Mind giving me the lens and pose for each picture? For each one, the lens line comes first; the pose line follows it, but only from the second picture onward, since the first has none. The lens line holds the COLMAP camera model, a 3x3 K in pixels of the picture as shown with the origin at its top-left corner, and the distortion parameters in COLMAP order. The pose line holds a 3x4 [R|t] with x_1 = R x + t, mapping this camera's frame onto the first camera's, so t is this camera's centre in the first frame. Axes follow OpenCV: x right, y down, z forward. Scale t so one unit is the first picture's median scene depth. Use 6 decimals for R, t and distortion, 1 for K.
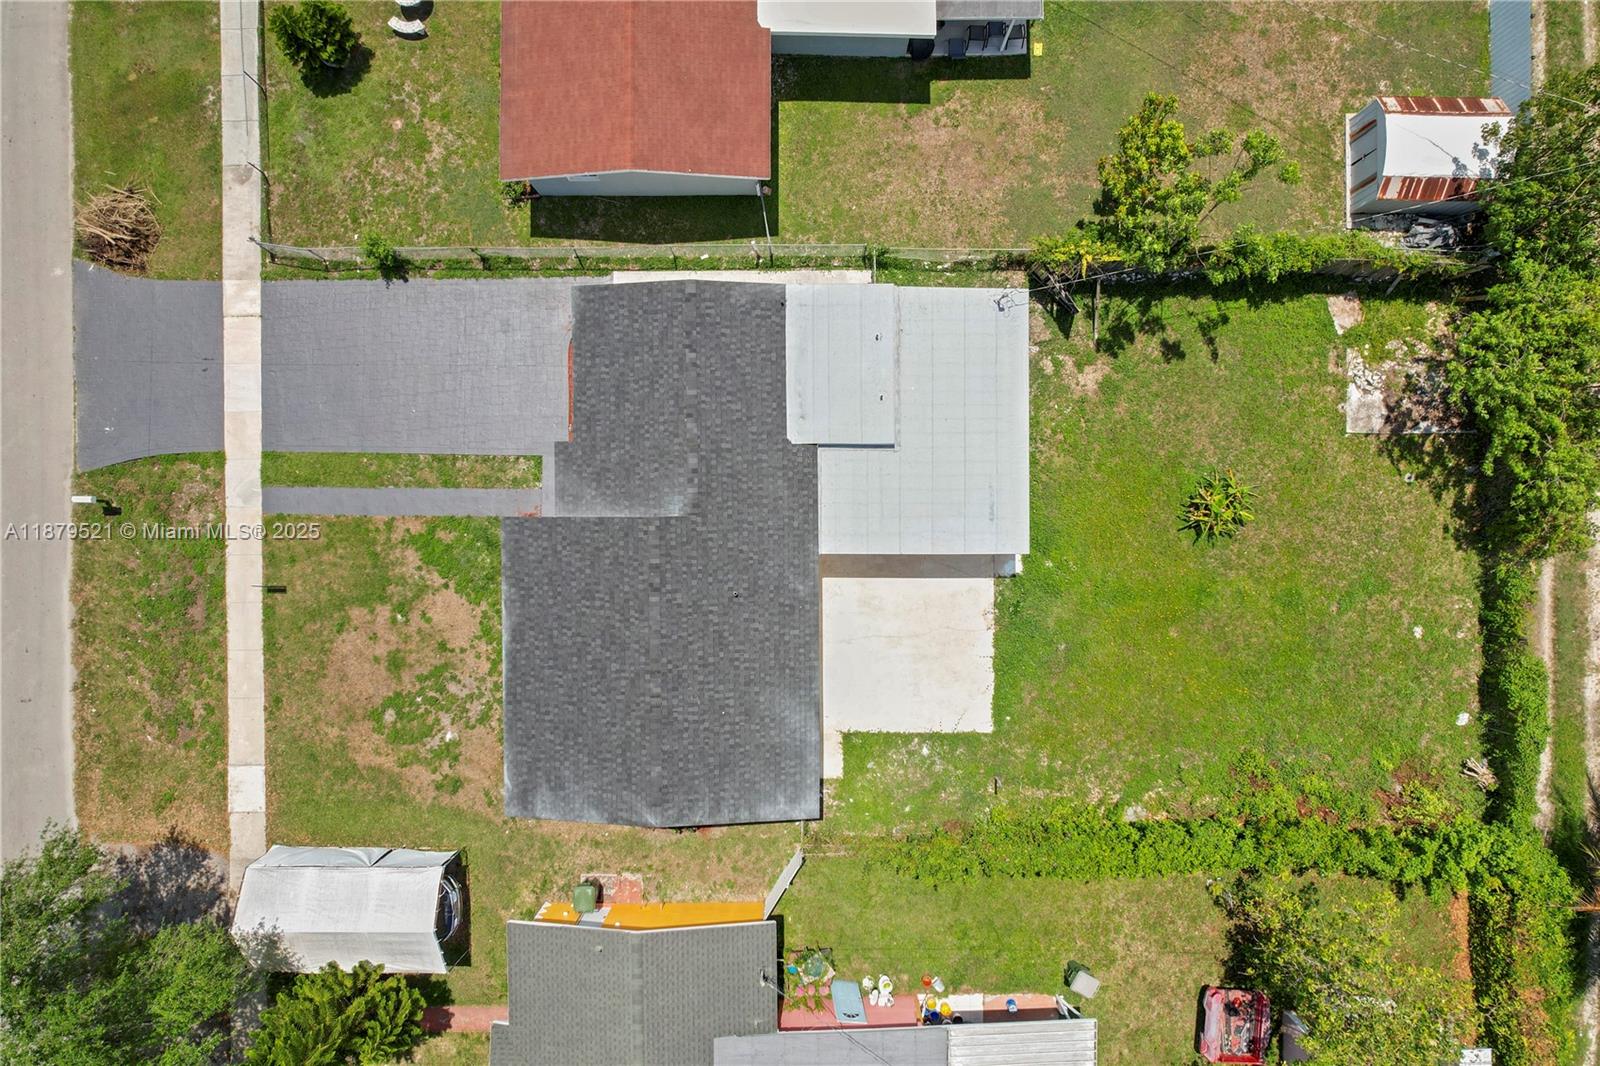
lens RADIAL K [[1021.6, 0, 807.5], [0, 1021.6, 529.9], [0, 0, 1]] dist [-0.072870, 0.067255]
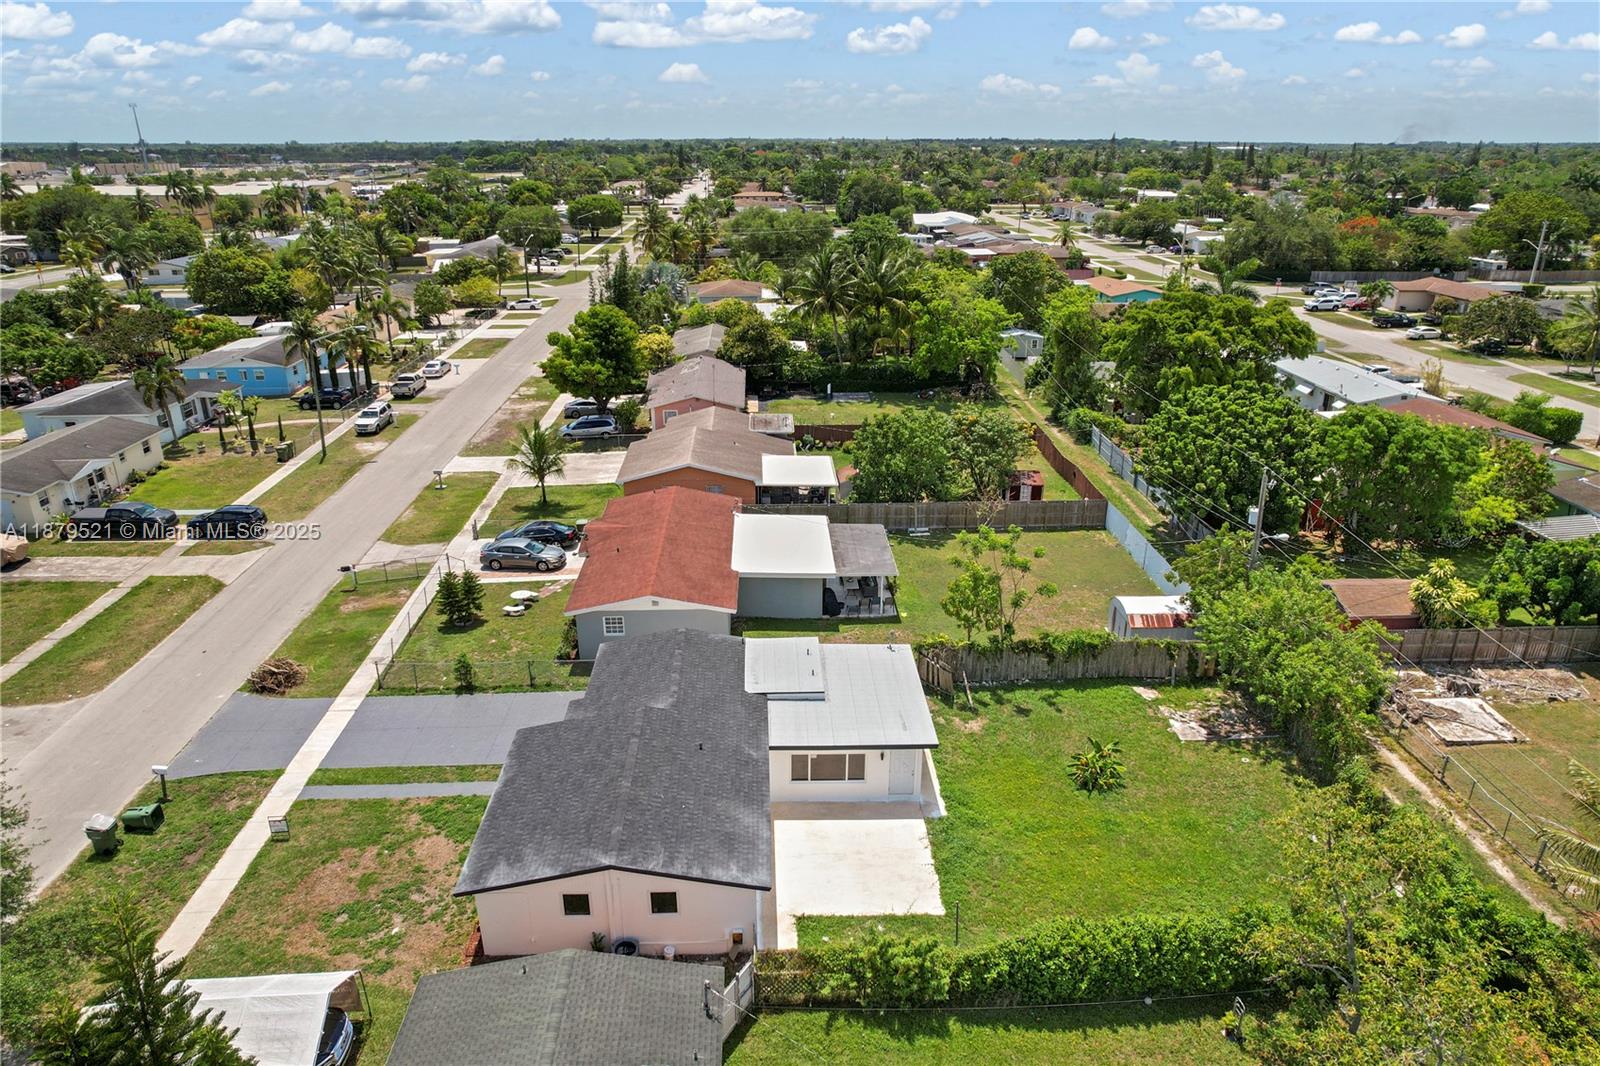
lens RADIAL K [[1021.6, 0, 807.5], [0, 1021.6, 529.9], [0, 0, 1]] dist [-0.072870, 0.067255]
pose [[0.999126, -0.012404, 0.039930, 0.010606], [0.041726, 0.356896, -0.933212, 0.990843], [-0.002675, 0.934062, 0.357101, 0.287816]]
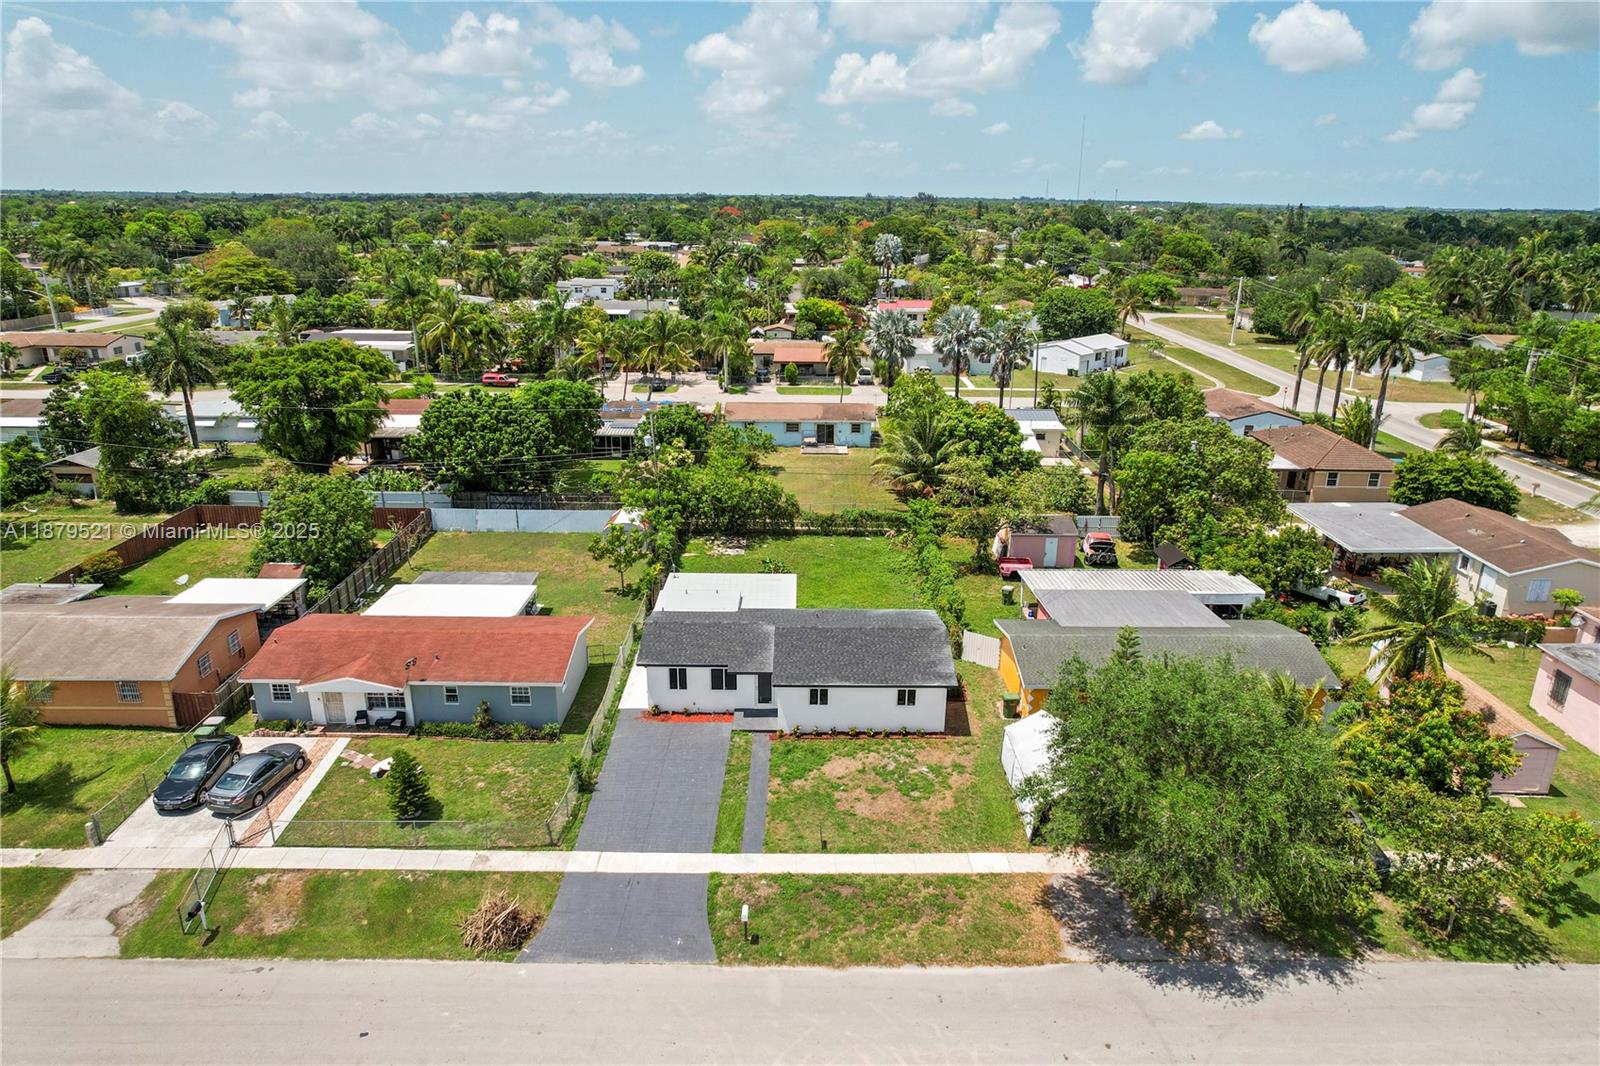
lens RADIAL K [[1021.6, 0, 807.5], [0, 1021.6, 529.9], [0, 0, 1]] dist [-0.072870, 0.067255]
pose [[-0.005601, -0.310779, 0.950466, -1.602250], [0.999959, 0.005063, 0.007548, 0.027438], [-0.007158, 0.950469, 0.310738, 0.240190]]
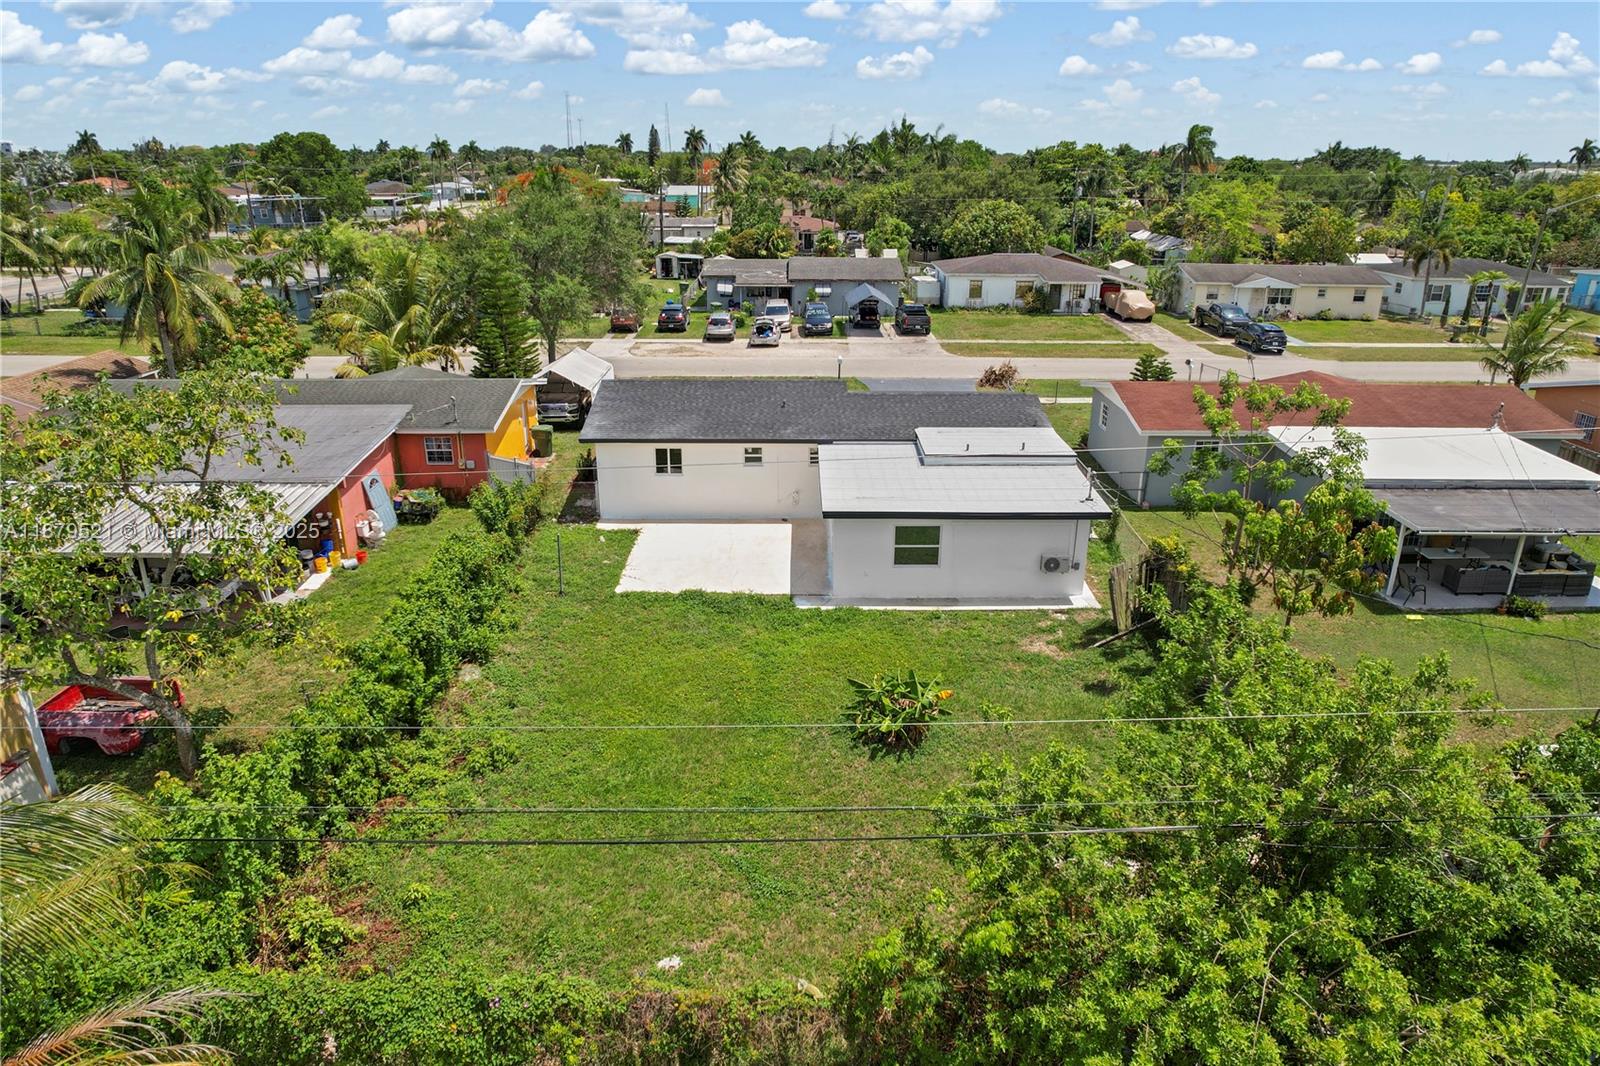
lens RADIAL K [[1021.6, 0, 807.5], [0, 1021.6, 529.9], [0, 0, 1]] dist [-0.072870, 0.067255]
pose [[0.013569, 0.352096, -0.935865, 0.986453], [-0.999822, -0.007512, -0.017323, 0.048459], [-0.013129, 0.935934, 0.351932, 0.637857]]
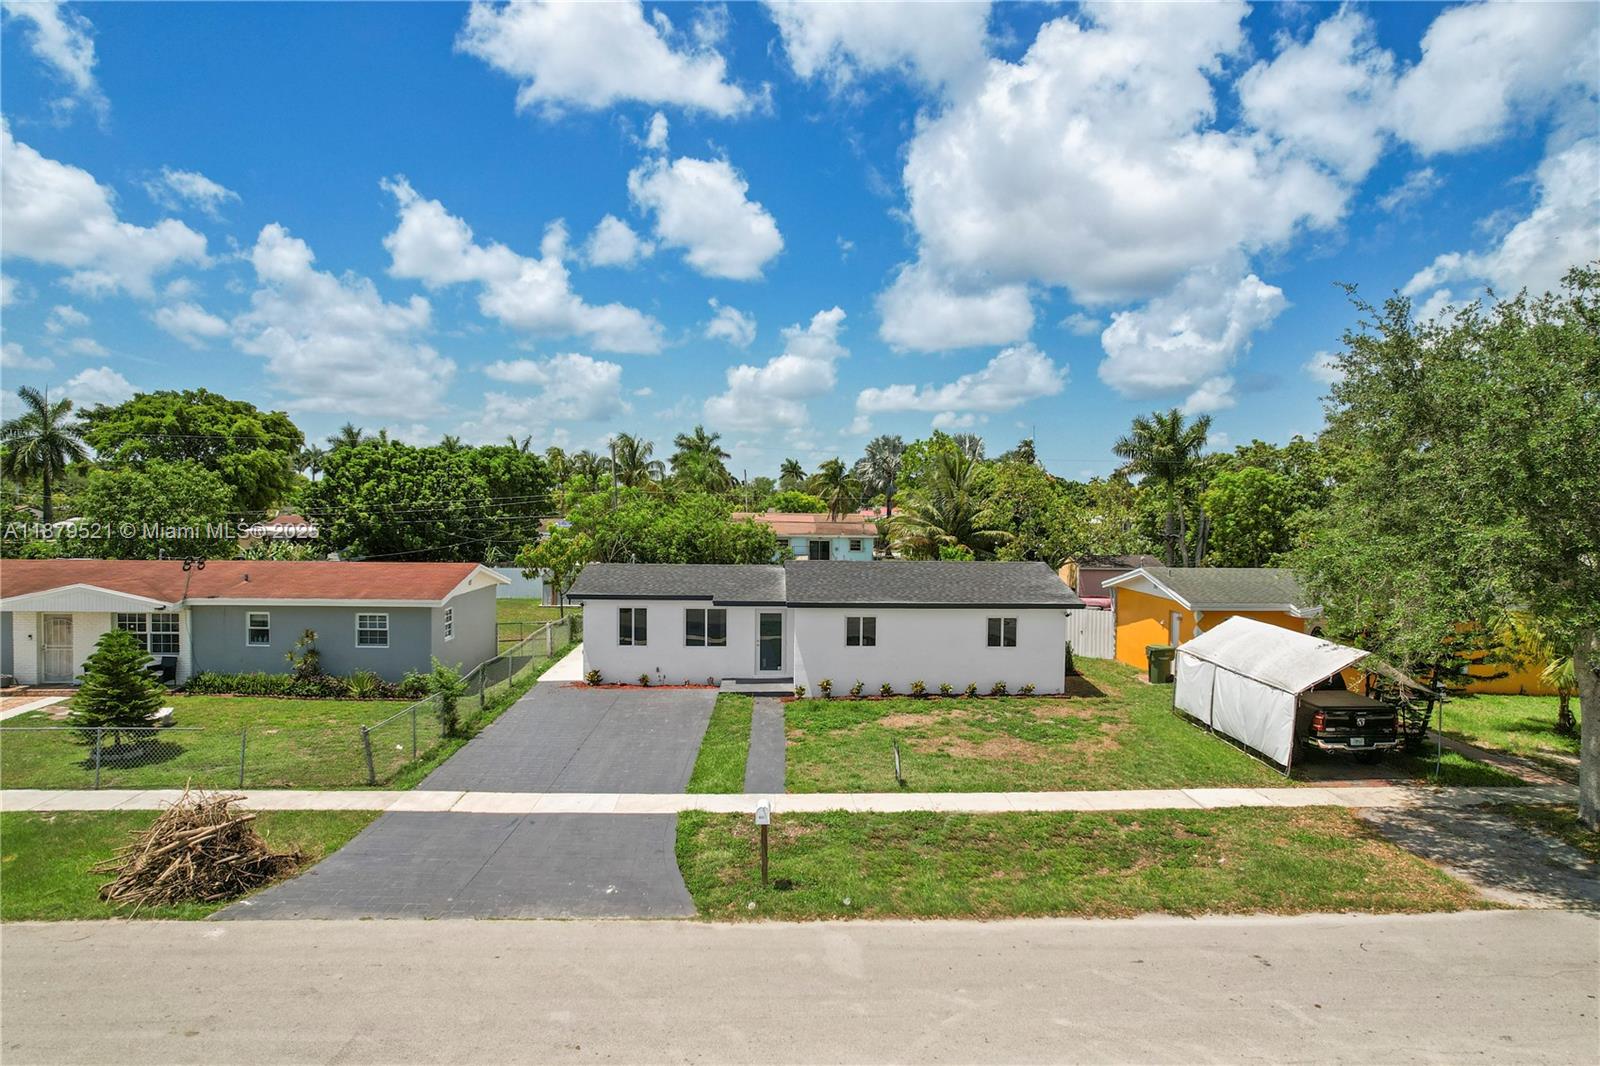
lens RADIAL K [[1021.6, 0, 807.5], [0, 1021.6, 529.9], [0, 0, 1]] dist [-0.072870, 0.067255]
pose [[-0.036822, -0.024516, 0.999021, -1.174752], [0.999315, 0.002735, 0.036900, -0.026295], [-0.003637, 0.999696, 0.024399, 0.823186]]
